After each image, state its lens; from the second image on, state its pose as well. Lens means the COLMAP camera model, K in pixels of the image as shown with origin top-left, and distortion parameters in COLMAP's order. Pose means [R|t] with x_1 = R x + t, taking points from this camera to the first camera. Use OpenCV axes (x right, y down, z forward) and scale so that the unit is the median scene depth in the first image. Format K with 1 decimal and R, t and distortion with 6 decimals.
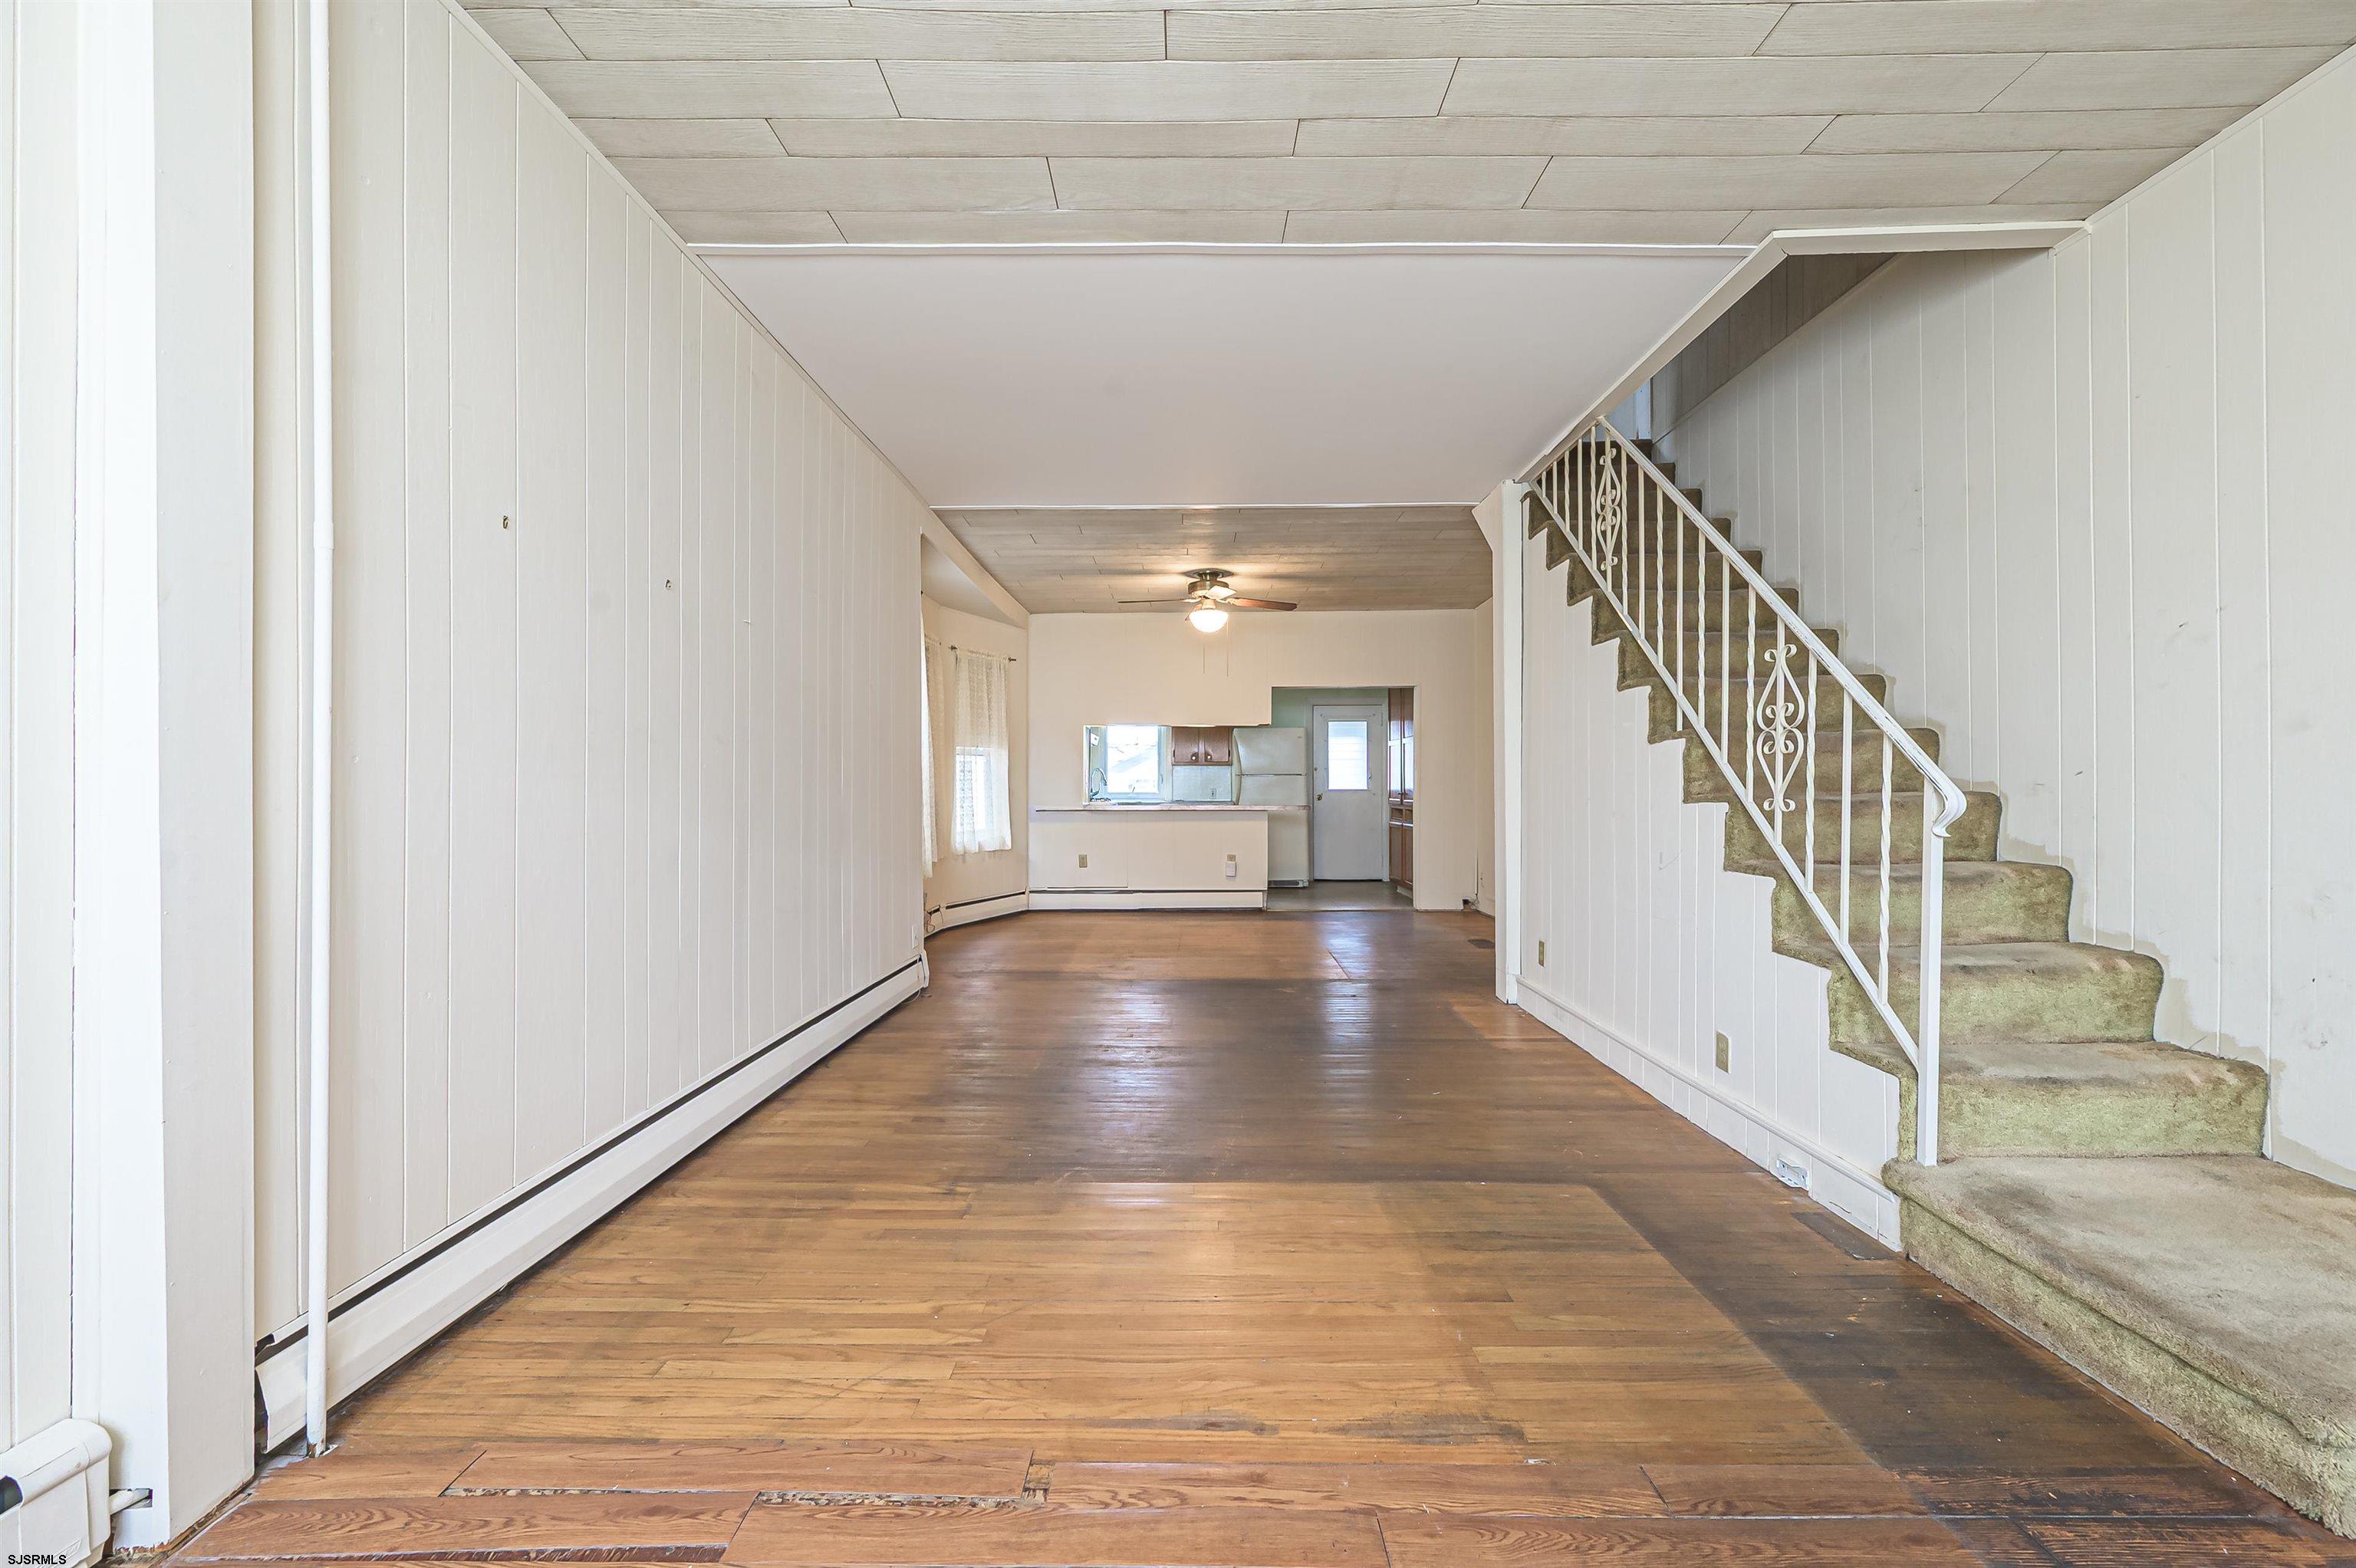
lens RADIAL K [[935.3, 0, 1170.4], [0, 935.3, 785.8], [0, 0, 1]] dist [-0.000989, 0.000144]
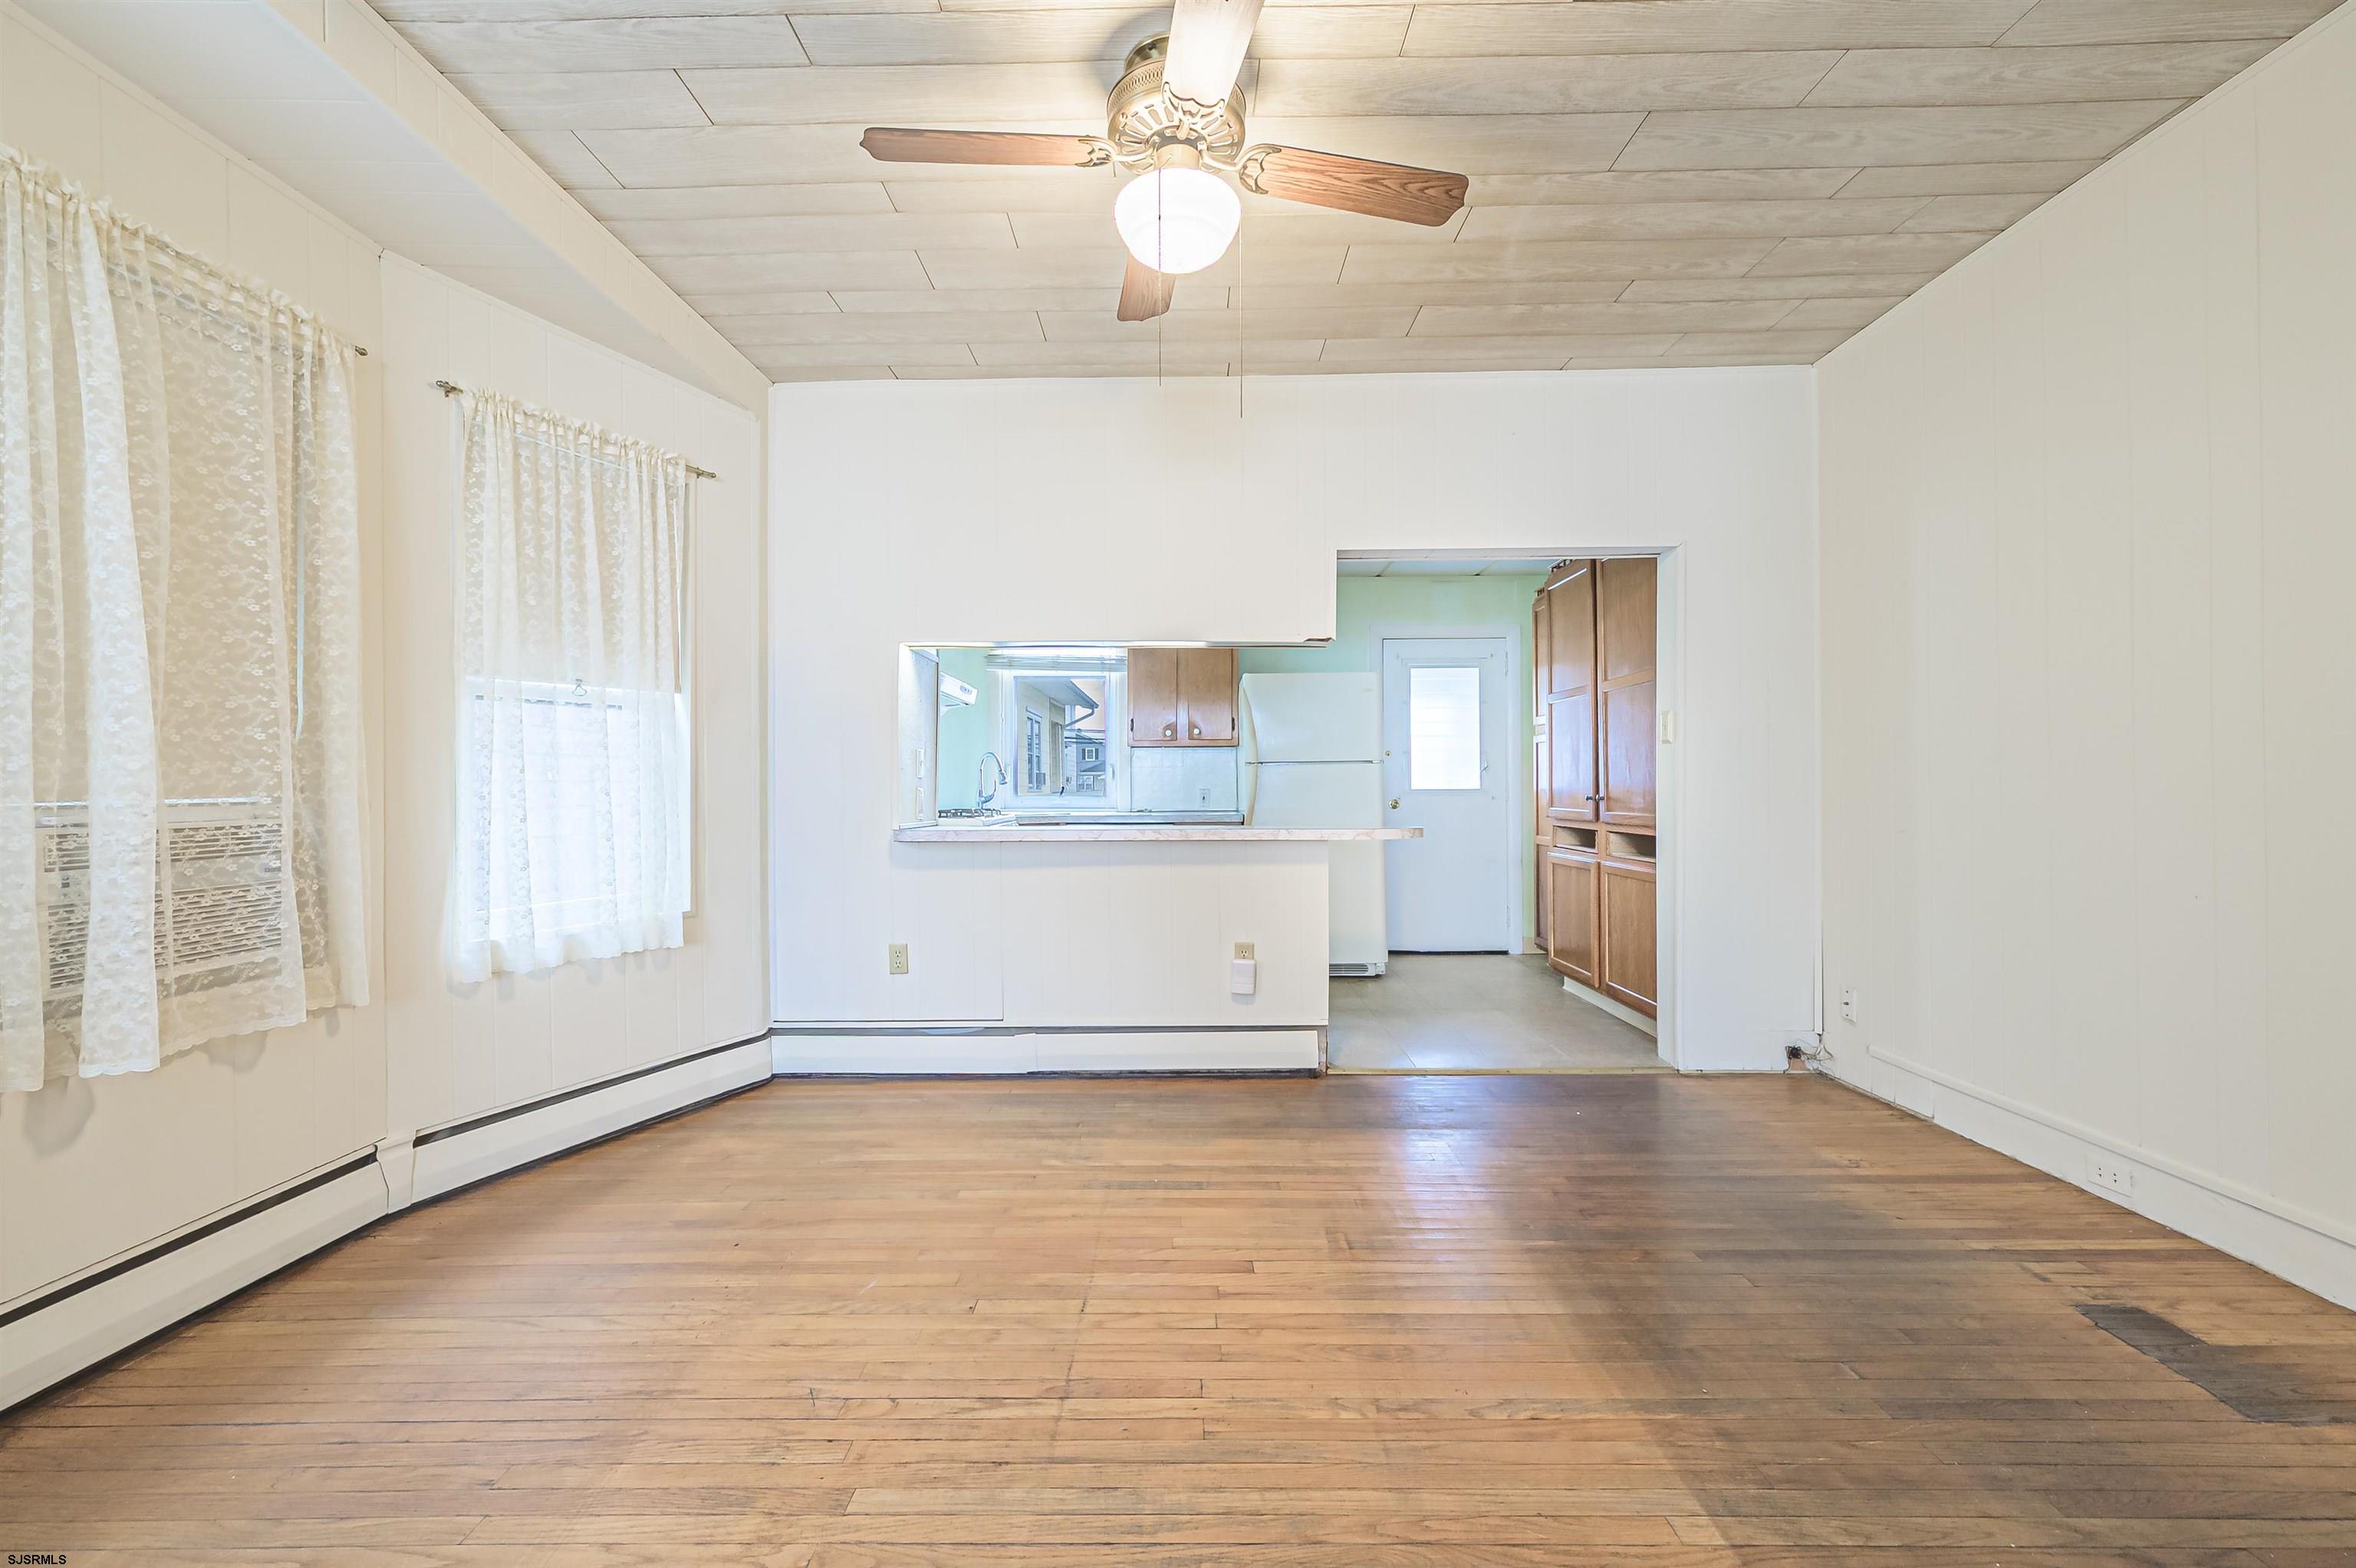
lens RADIAL K [[935.3, 0, 1178.0], [0, 935.3, 794.5], [0, 0, 1]] dist [-0.000989, 0.000144]
pose [[0.999940, -0.005241, 0.009657, 0.094369], [0.005169, 0.999959, 0.007475, 0.006329], [-0.009696, -0.007424, 0.999925, 1.724340]]
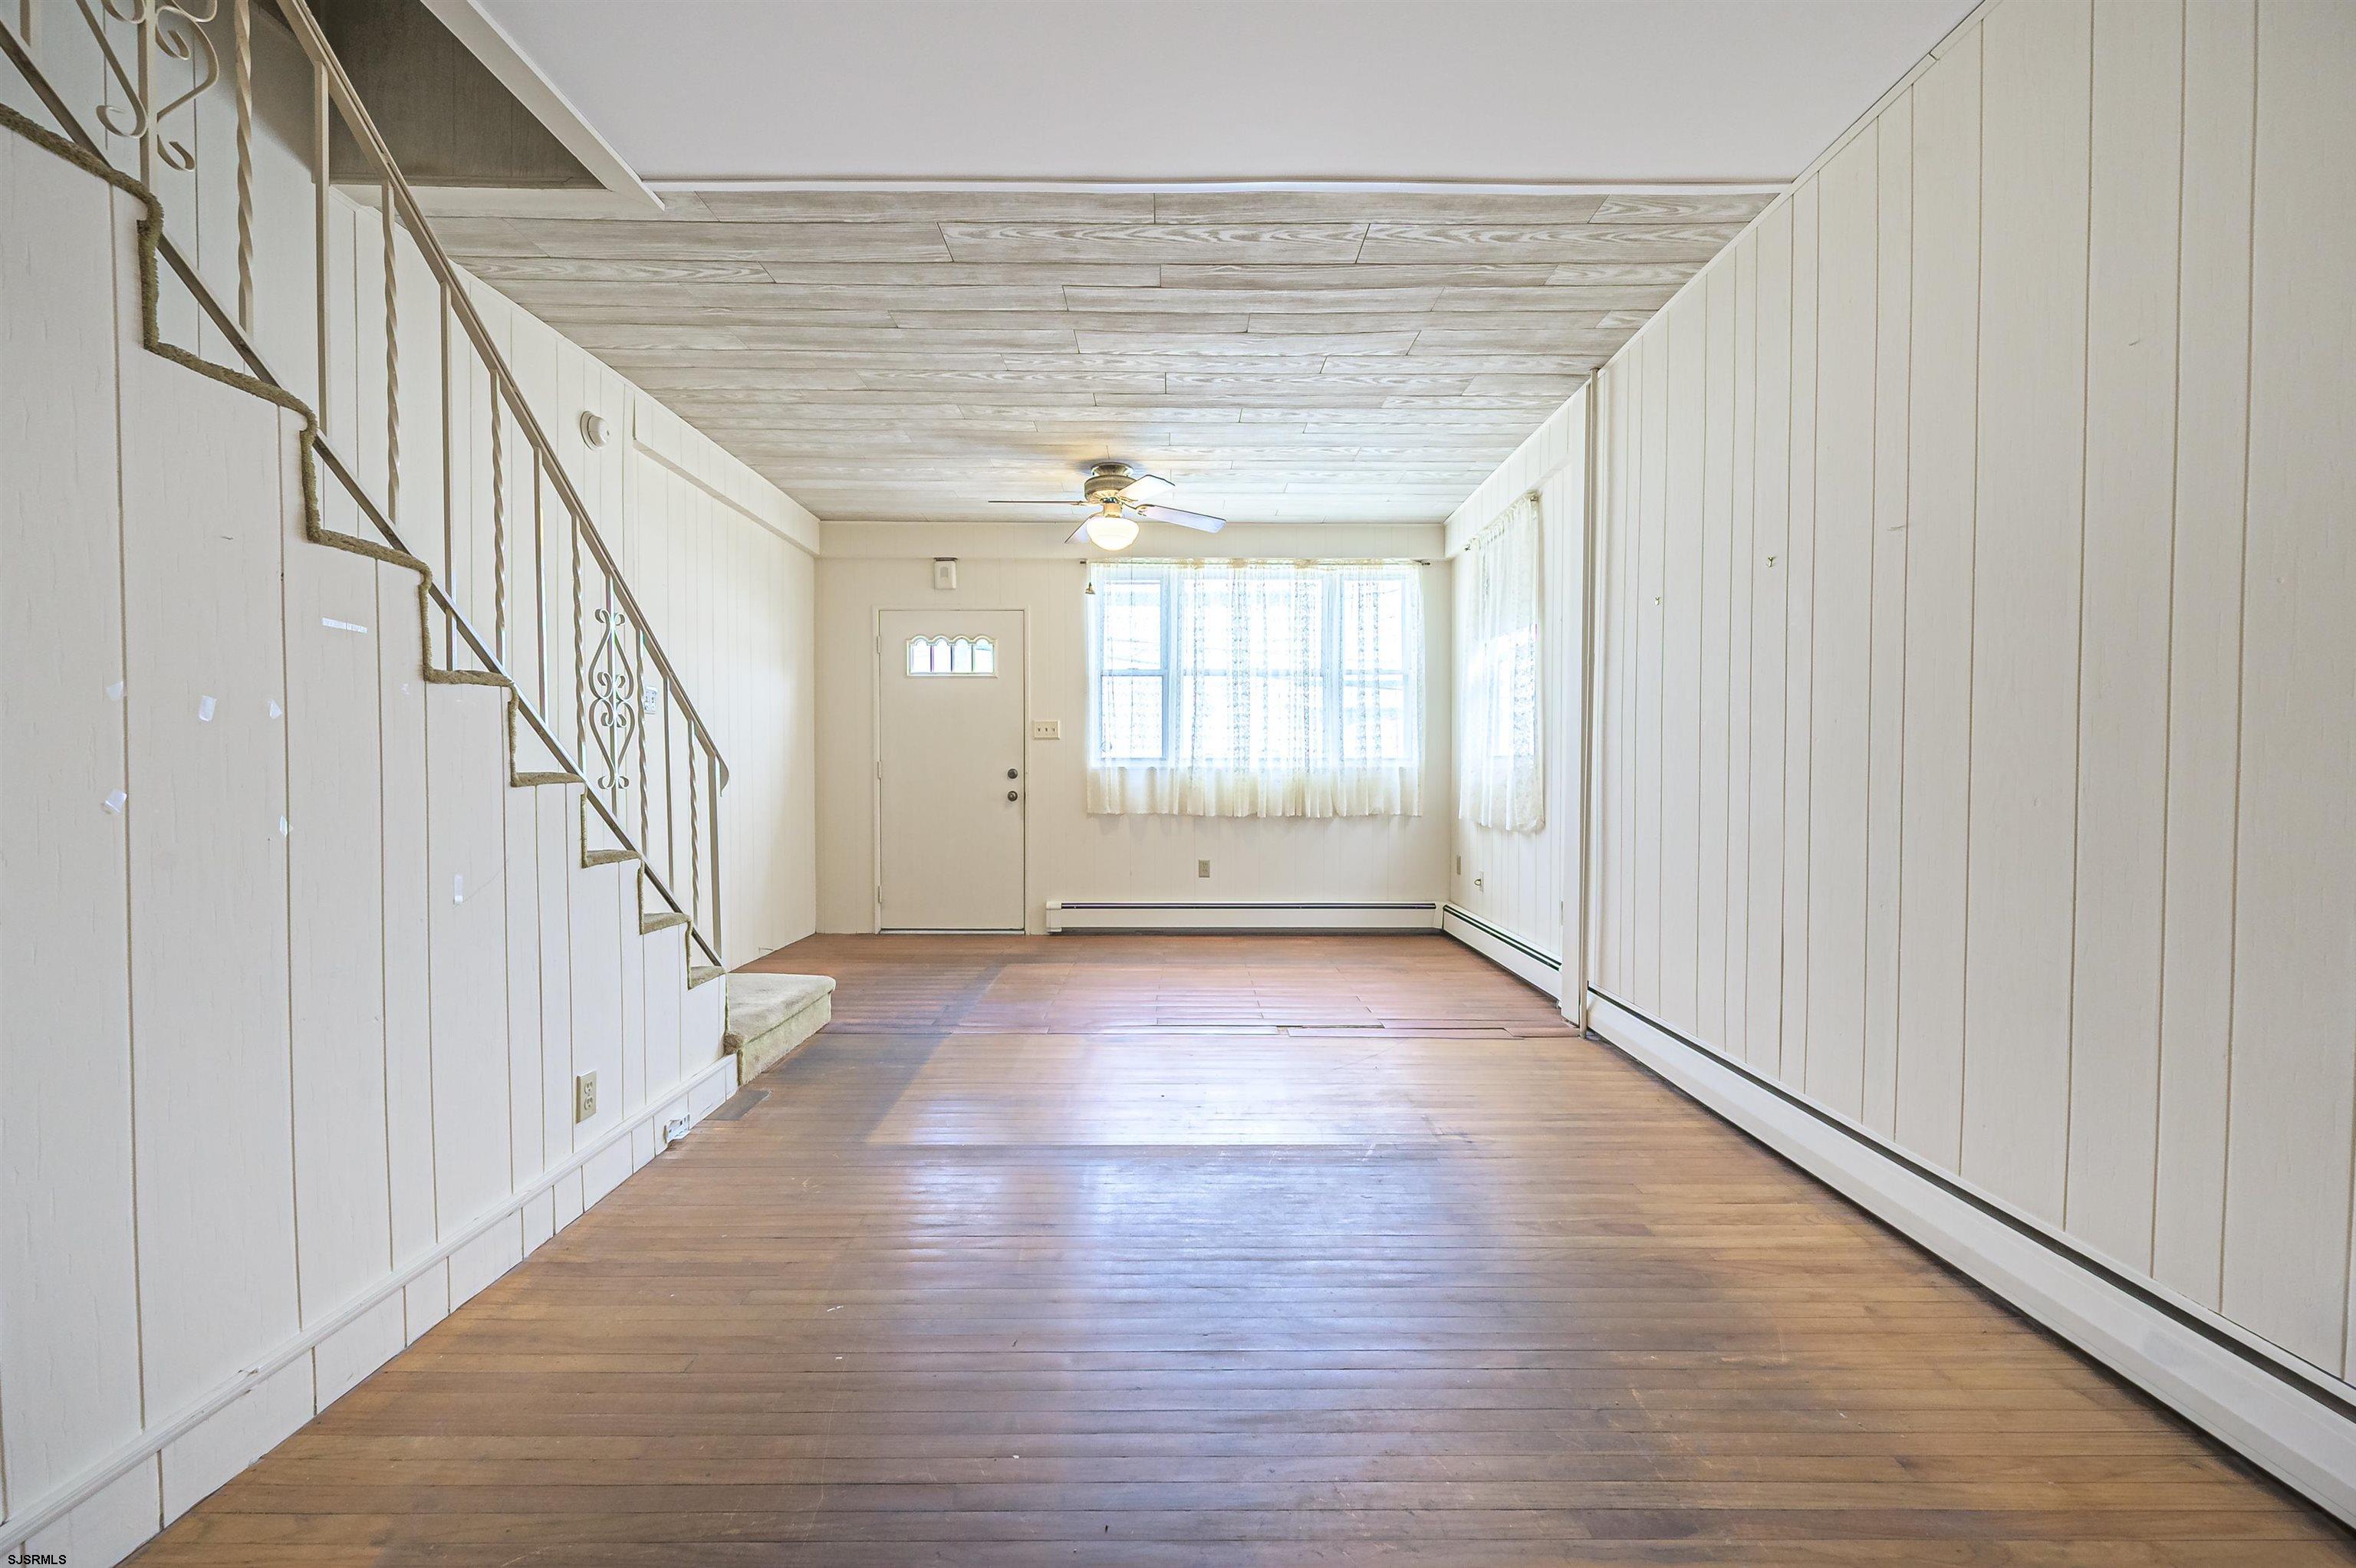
lens RADIAL K [[935.3, 0, 1176.4], [0, 935.3, 781.9], [0, 0, 1]] dist [-0.000989, 0.000144]
pose [[-0.999731, -0.000167, -0.023181, 0.114550], [-0.000579, 0.999841, 0.017803, 0.003567], [0.023174, 0.017812, -0.999573, 1.925233]]
